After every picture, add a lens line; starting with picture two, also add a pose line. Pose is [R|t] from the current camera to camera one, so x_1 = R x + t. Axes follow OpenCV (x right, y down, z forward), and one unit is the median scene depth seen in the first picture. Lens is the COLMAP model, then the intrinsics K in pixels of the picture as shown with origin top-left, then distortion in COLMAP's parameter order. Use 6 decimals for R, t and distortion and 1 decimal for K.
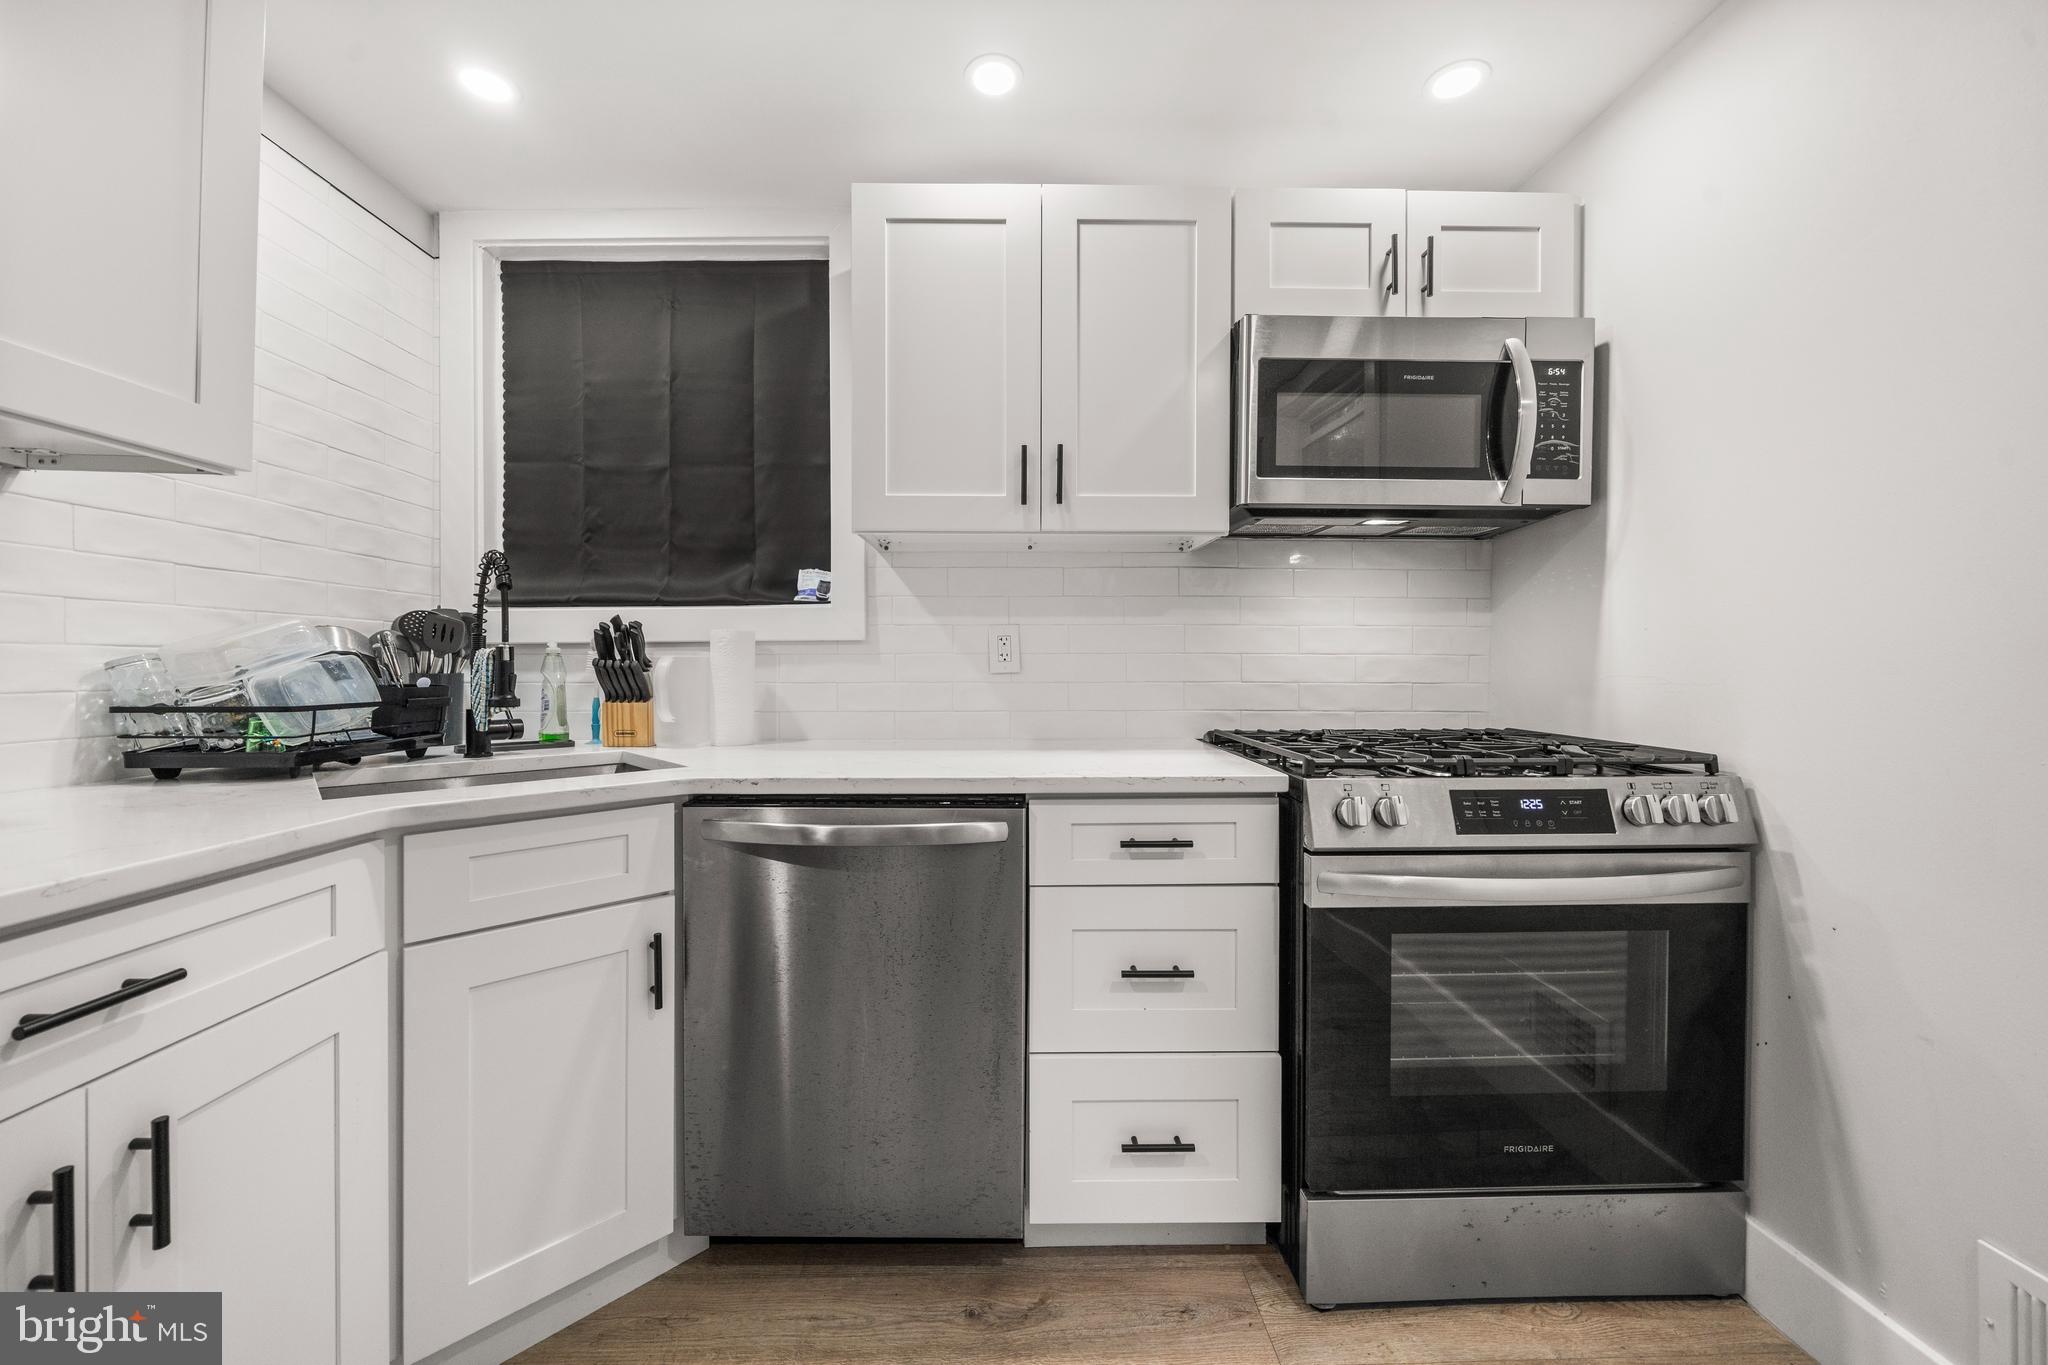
lens RADIAL K [[760.9, 0, 1028.1], [0, 760.9, 667.0], [0, 0, 1]] dist [-0.005468, -0.000126]
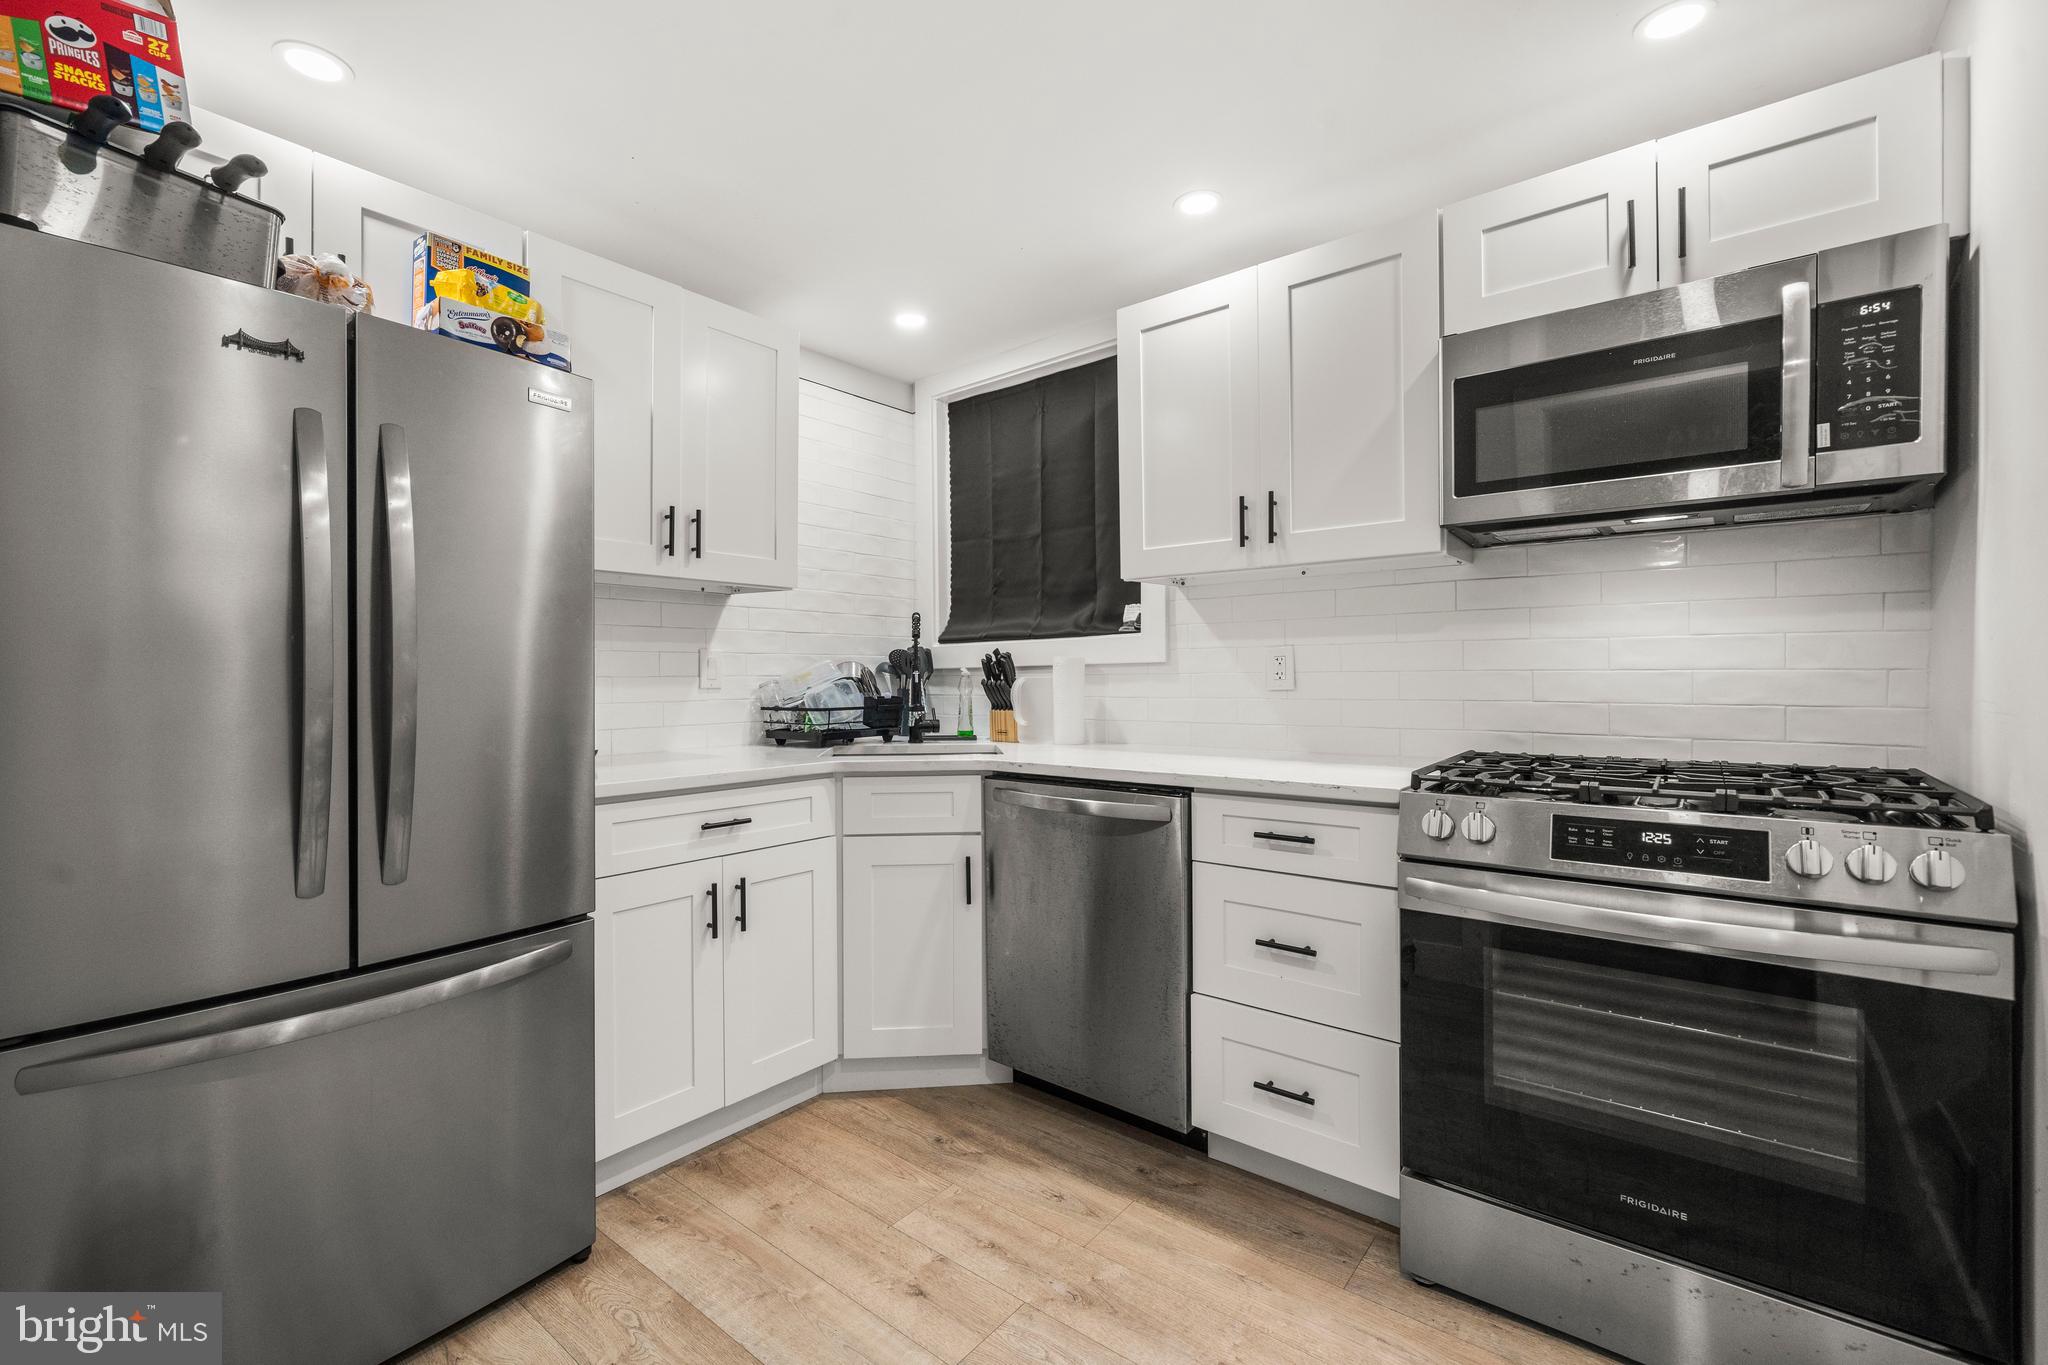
lens RADIAL K [[875.3, 0, 989.8], [0, 875.3, 676.6], [0, 0, 1]] dist [-0.002482, -0.000067]
pose [[0.753236, -0.005242, -0.657730, 0.607319], [0.007375, 0.999973, 0.000477, -0.019177], [0.657709, -0.005210, 0.753254, -0.276312]]
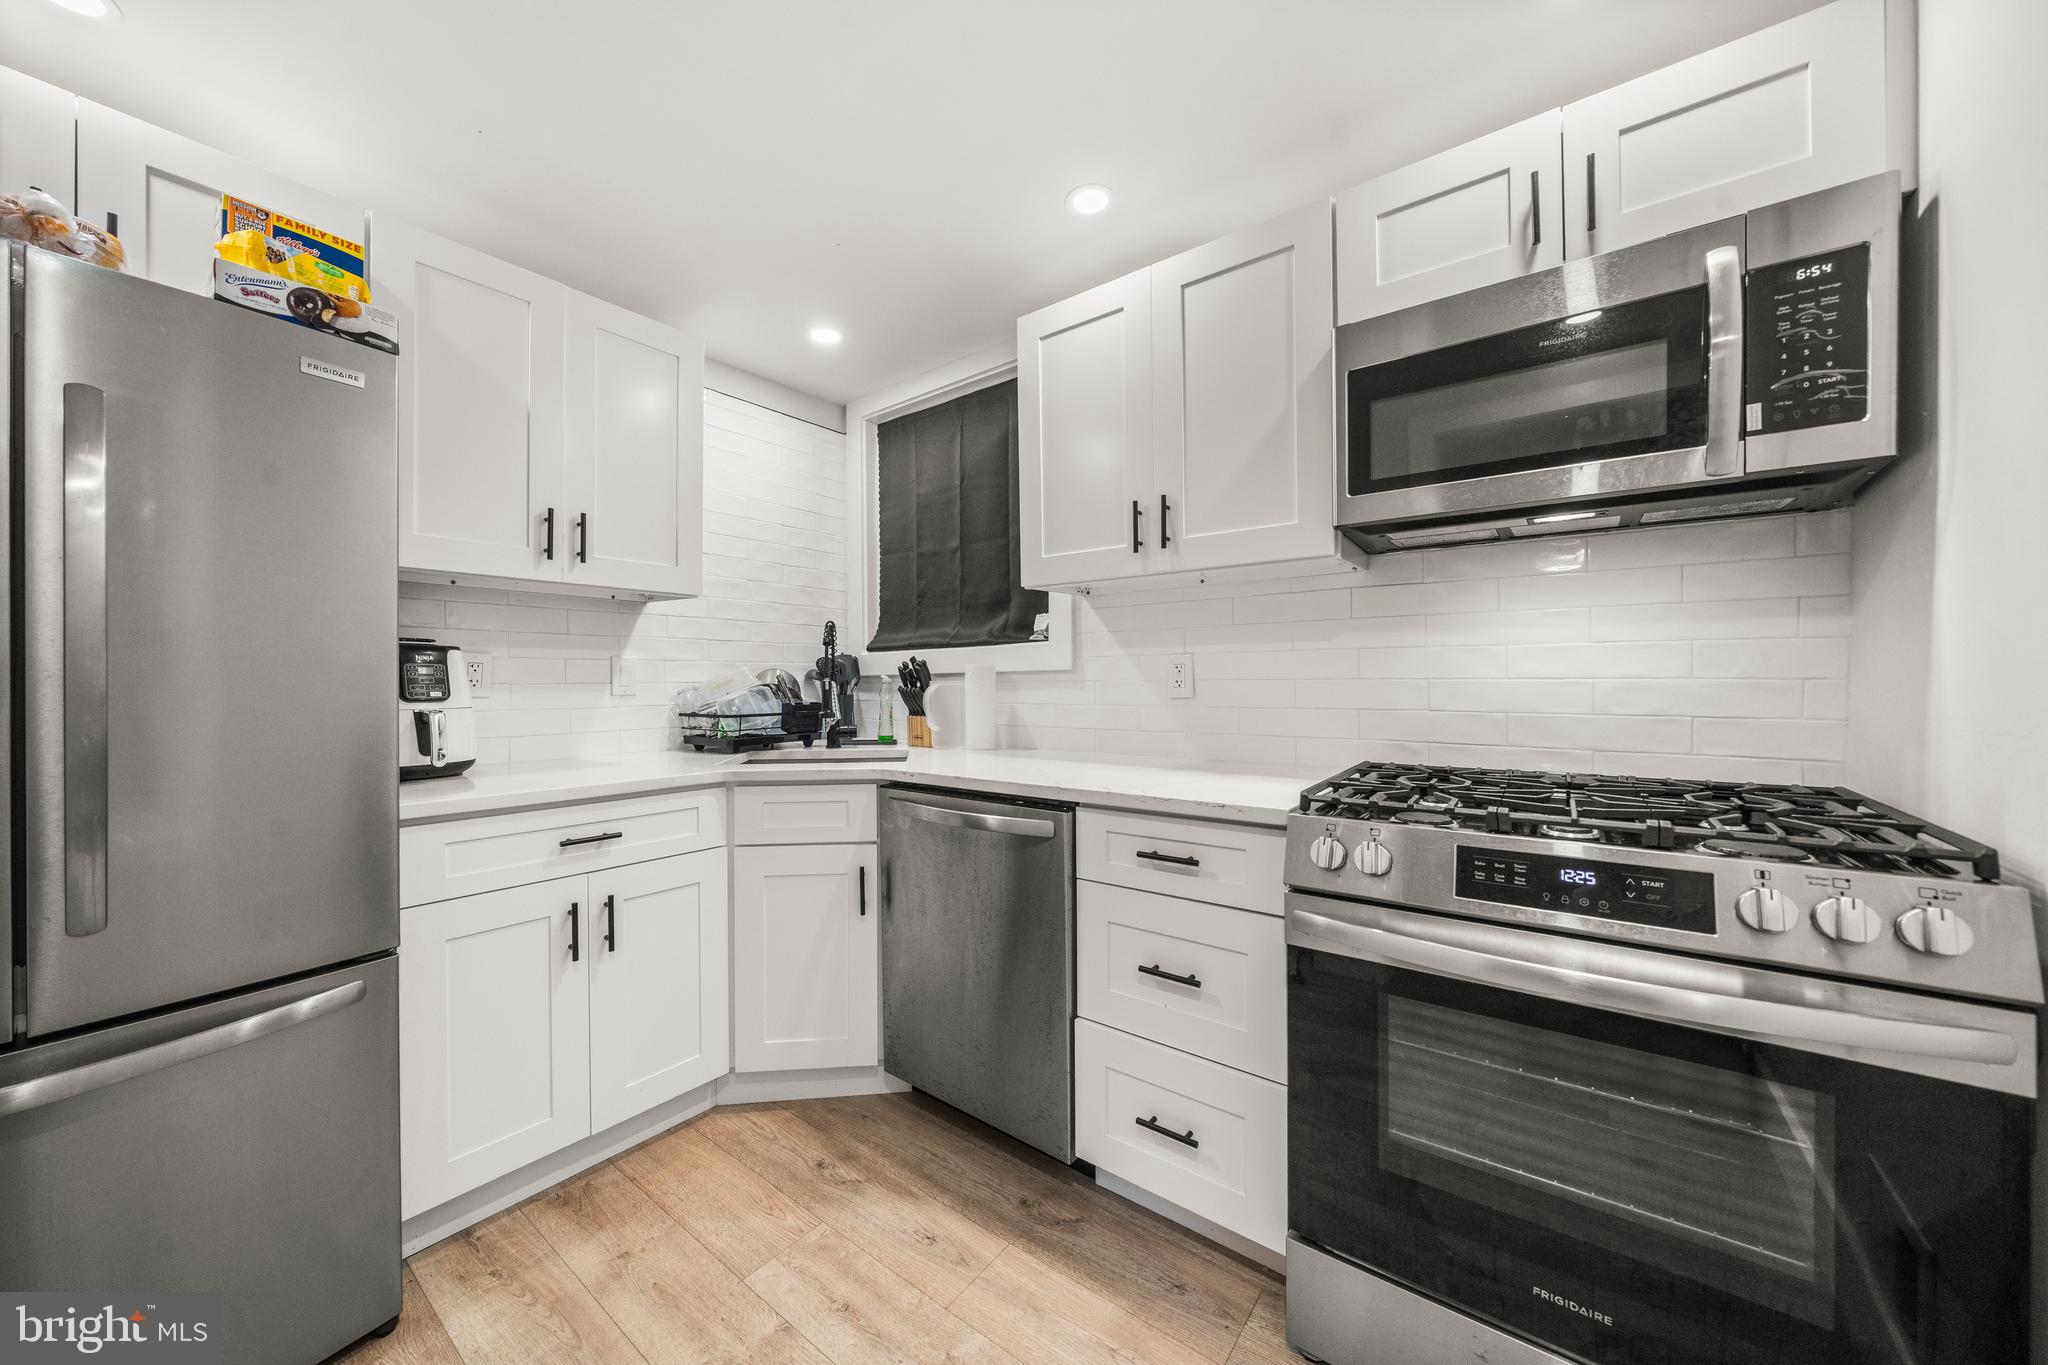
lens RADIAL K [[730.5, 0, 986.7], [0, 730.5, 680.5], [0, 0, 1]] dist [-0.007658, 0.000072]
pose [[0.766534, -0.005318, -0.642182, 0.547019], [0.006299, 0.999980, -0.000762, -0.022971], [0.642173, -0.003461, 0.766552, 0.015242]]
